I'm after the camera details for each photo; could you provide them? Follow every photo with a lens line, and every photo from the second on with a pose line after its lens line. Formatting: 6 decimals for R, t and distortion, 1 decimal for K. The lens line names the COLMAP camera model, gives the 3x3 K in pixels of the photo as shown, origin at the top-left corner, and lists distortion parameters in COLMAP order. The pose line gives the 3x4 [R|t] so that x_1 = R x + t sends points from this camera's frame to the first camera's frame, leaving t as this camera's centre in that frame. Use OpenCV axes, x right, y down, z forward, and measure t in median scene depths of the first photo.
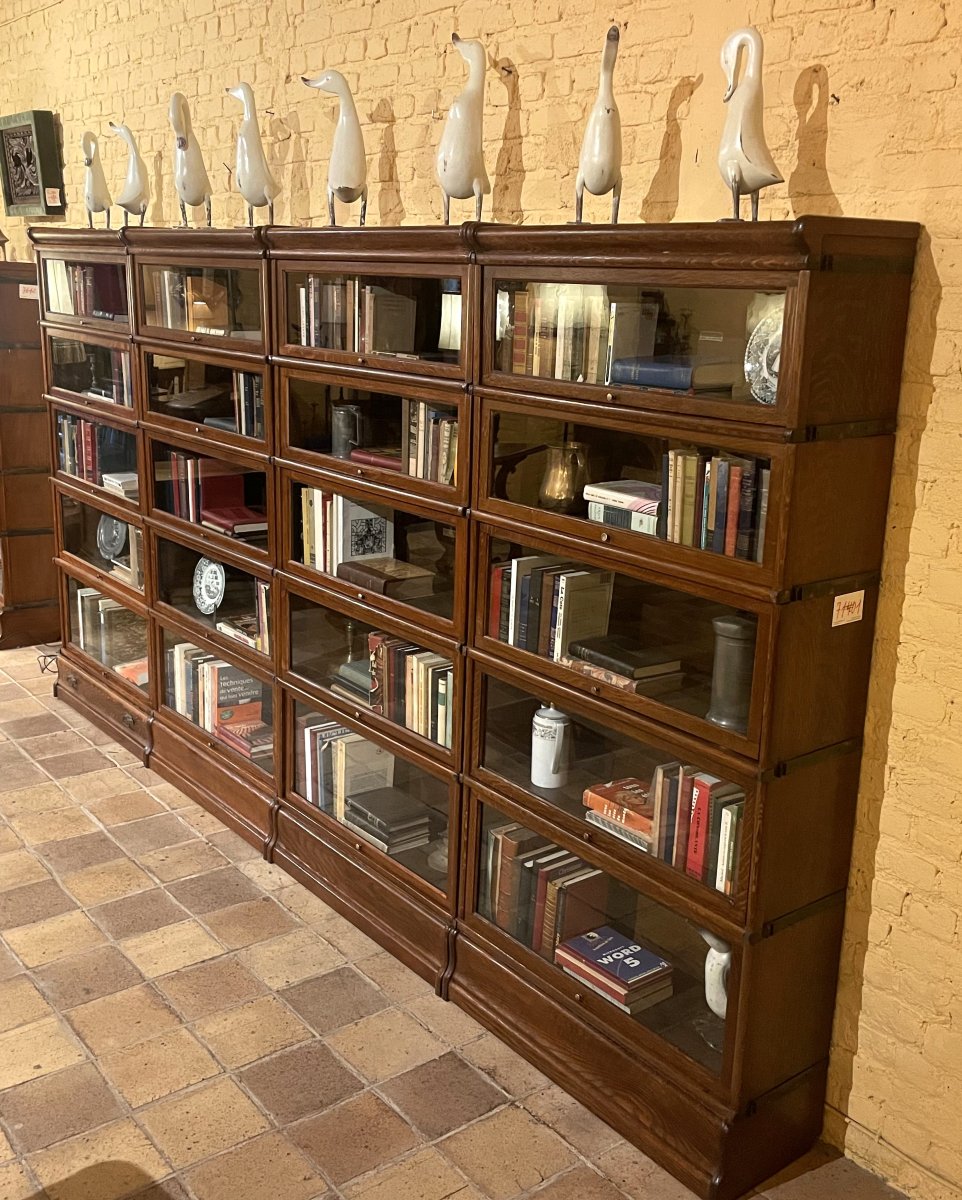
lens RADIAL K [[1213.6, 0, 526.4], [0, 1213.6, 586.5], [0, 0, 1]] dist [0.108617, -0.158671]
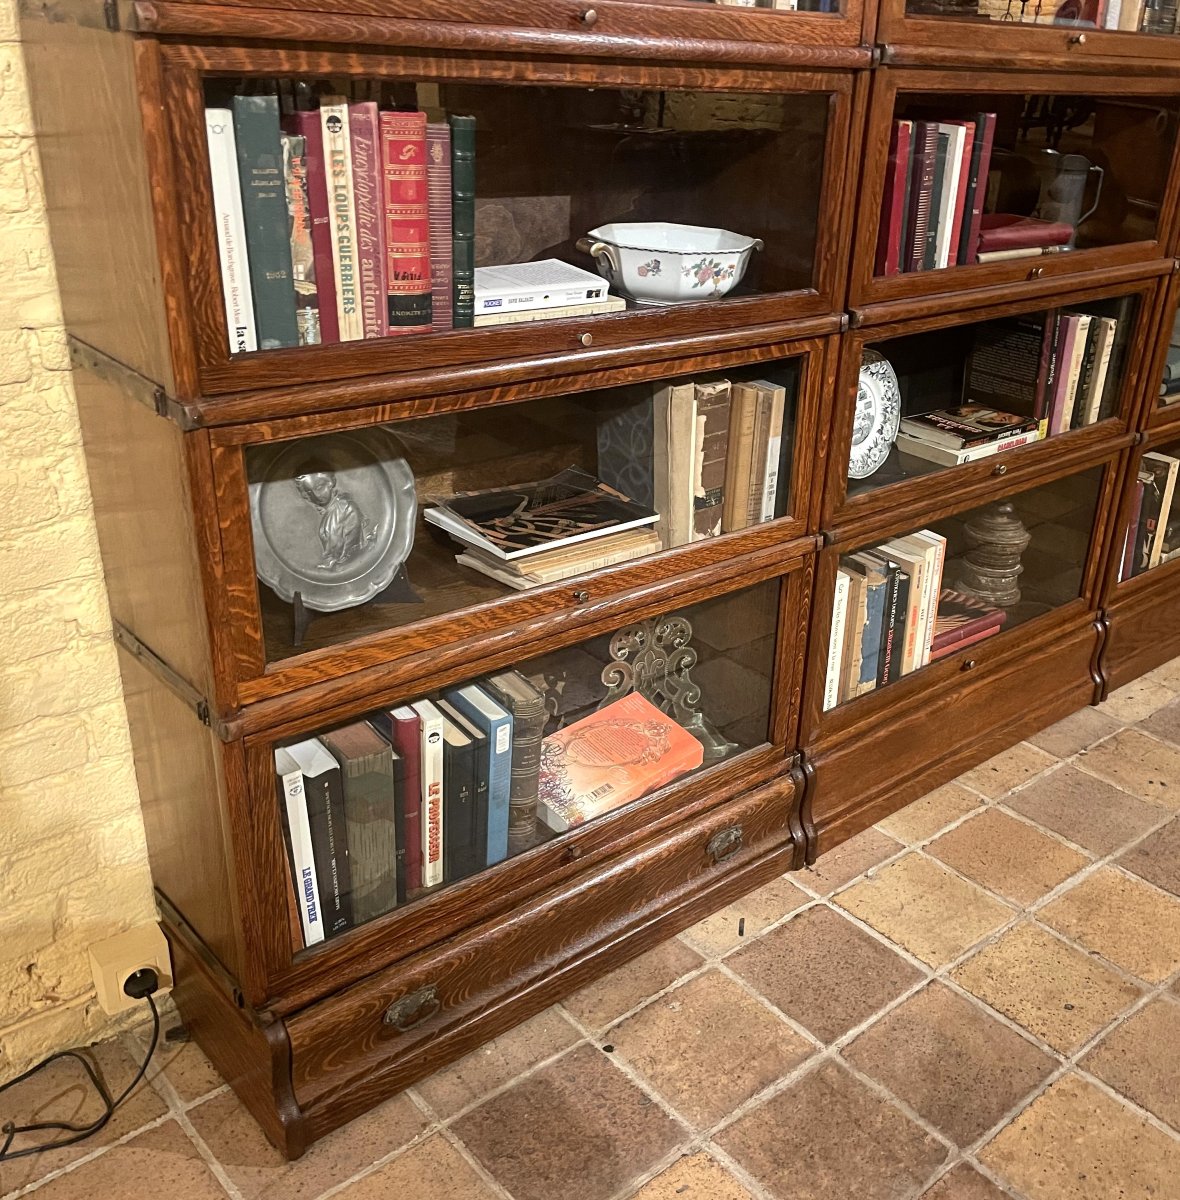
lens RADIAL K [[1251.9, 0, 725.7], [0, 1251.9, 606.6], [0, 0, 1]] dist [0.114302, -0.175445]
pose [[-0.065467, -0.456574, 0.887273, -1.020146], [0.179915, 0.869207, 0.460553, -0.241467], [-0.981501, 0.189785, 0.025240, 1.490219]]
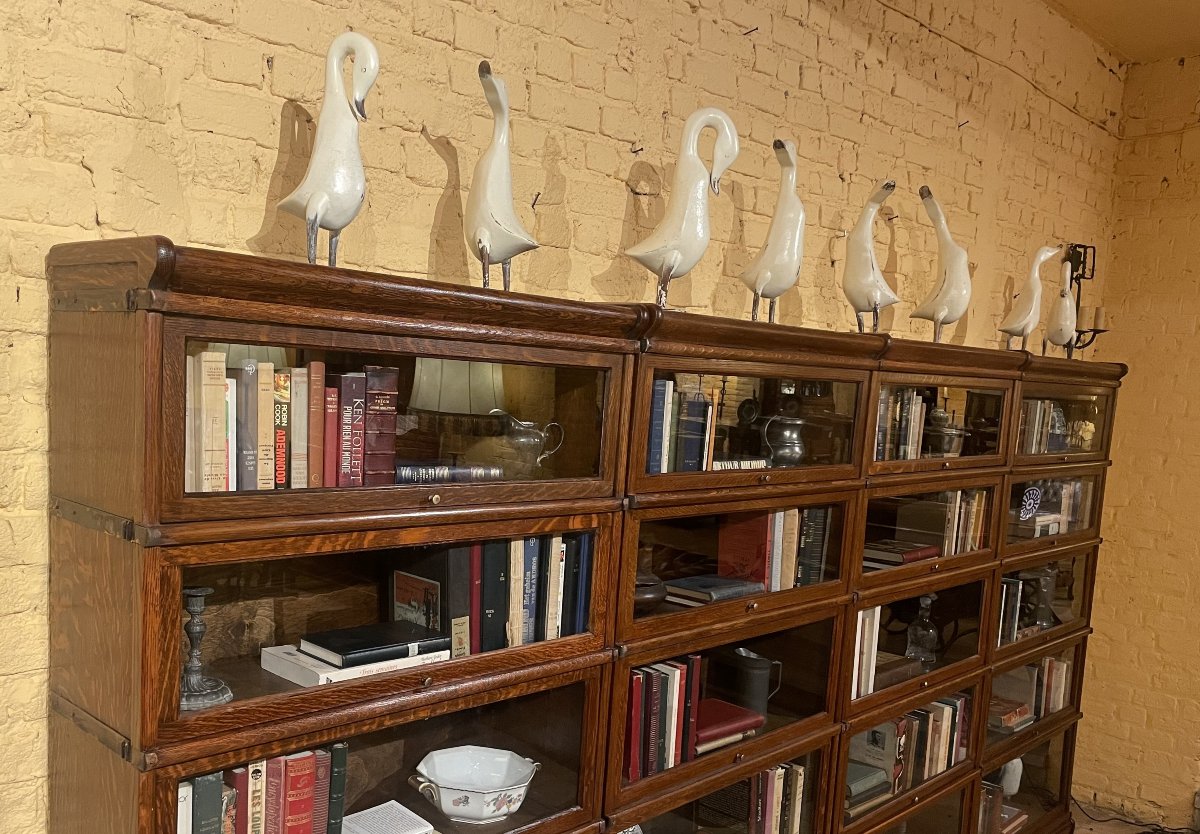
lens RADIAL K [[1051.6, 0, 512.5], [0, 1051.6, 498.6], [0, 0, 1]] dist [0.105358, -0.161770]
pose [[-0.081671, -0.160548, 0.983643, -1.067707], [0.187787, 0.966785, 0.173388, -0.403724], [-0.978808, 0.198877, -0.048809, 1.473157]]
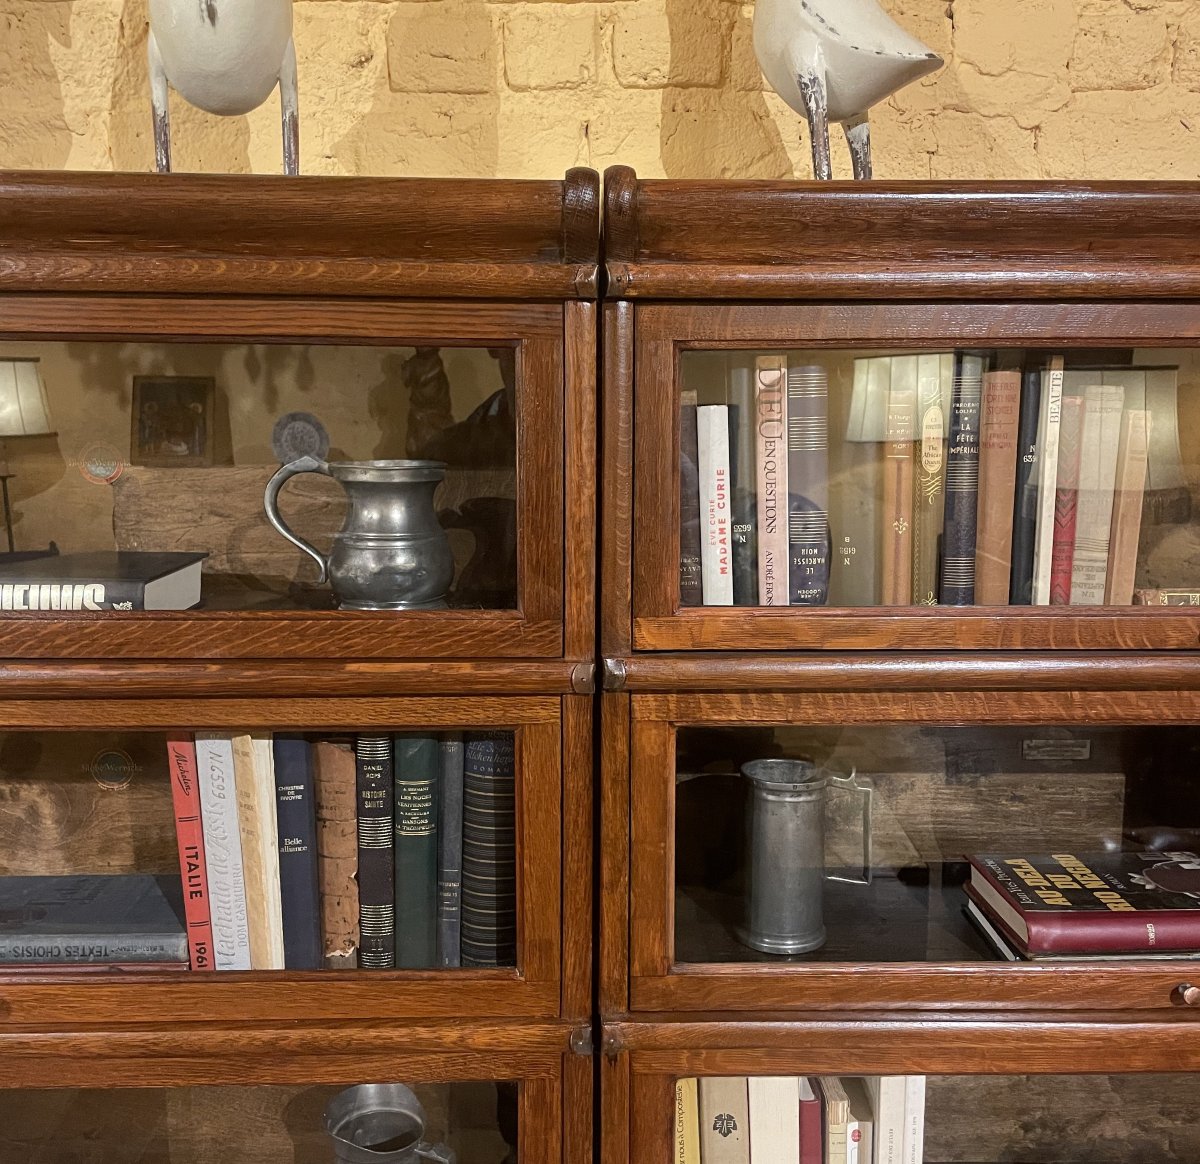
lens RADIAL K [[1216.6, 0, 600.0], [0, 1216.6, 582.0], [0, 0, 1]] dist [0.092210, -0.139586]
pose [[0.622406, -0.142657, 0.769584, -0.469716], [0.206507, 0.978340, 0.014339, -0.239532], [-0.754961, 0.150000, 0.638384, 0.951430]]
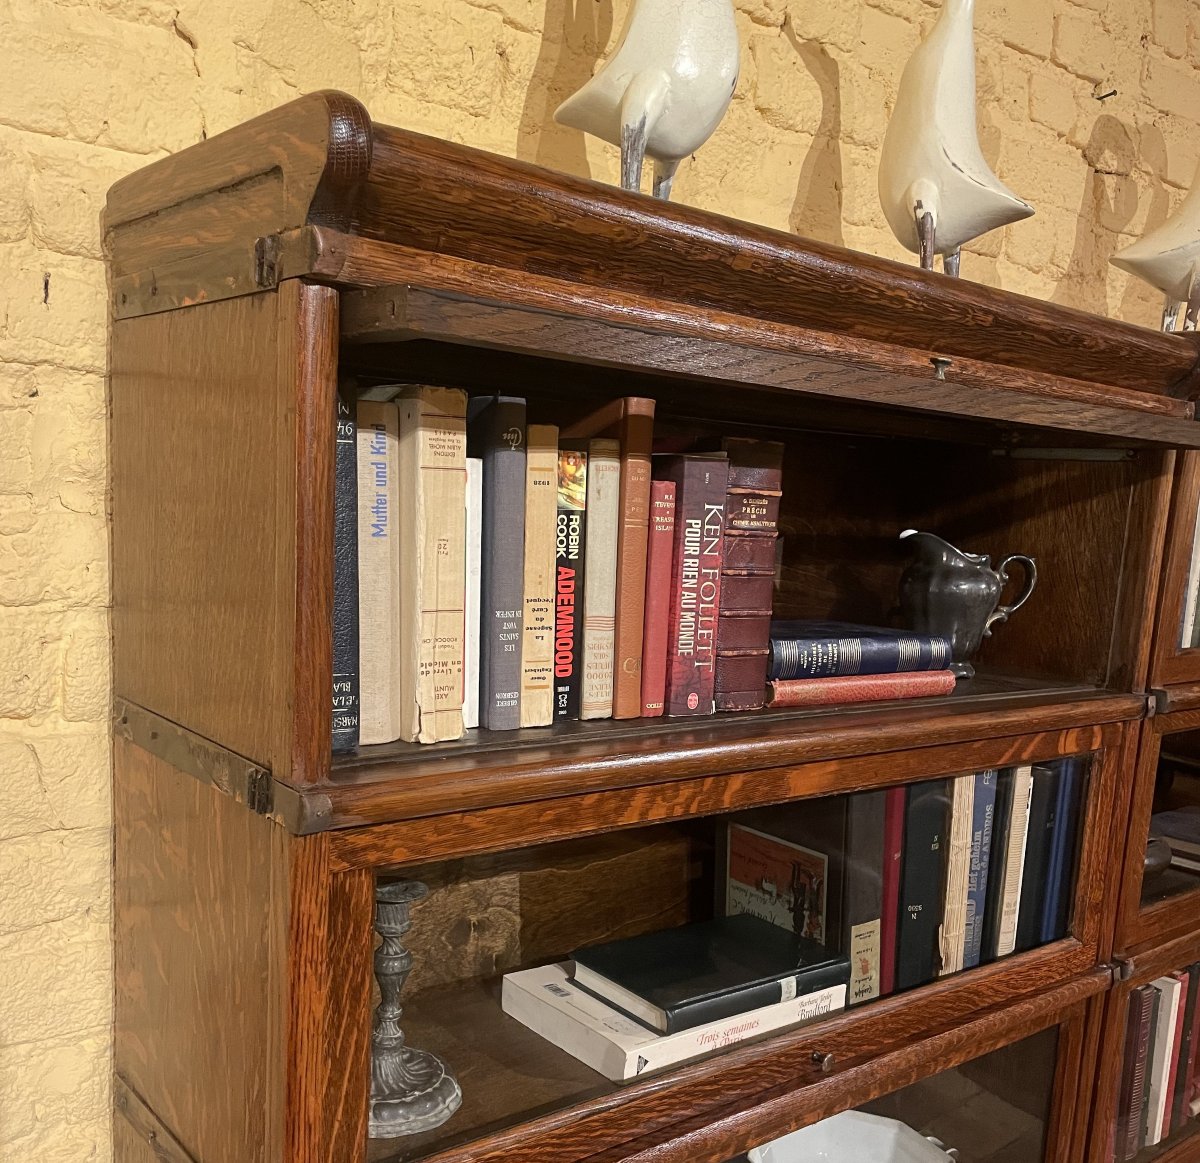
lens RADIAL K [[1215.7, 0, 603.1], [0, 1215.7, 680.3], [0, 0, 1]] dist [0.102634, -0.146985]
pose [[0.001753, -0.187002, 0.982358, -0.841904], [0.190600, 0.964413, 0.183246, -0.393708], [-0.981666, 0.186916, 0.037334, 1.535572]]
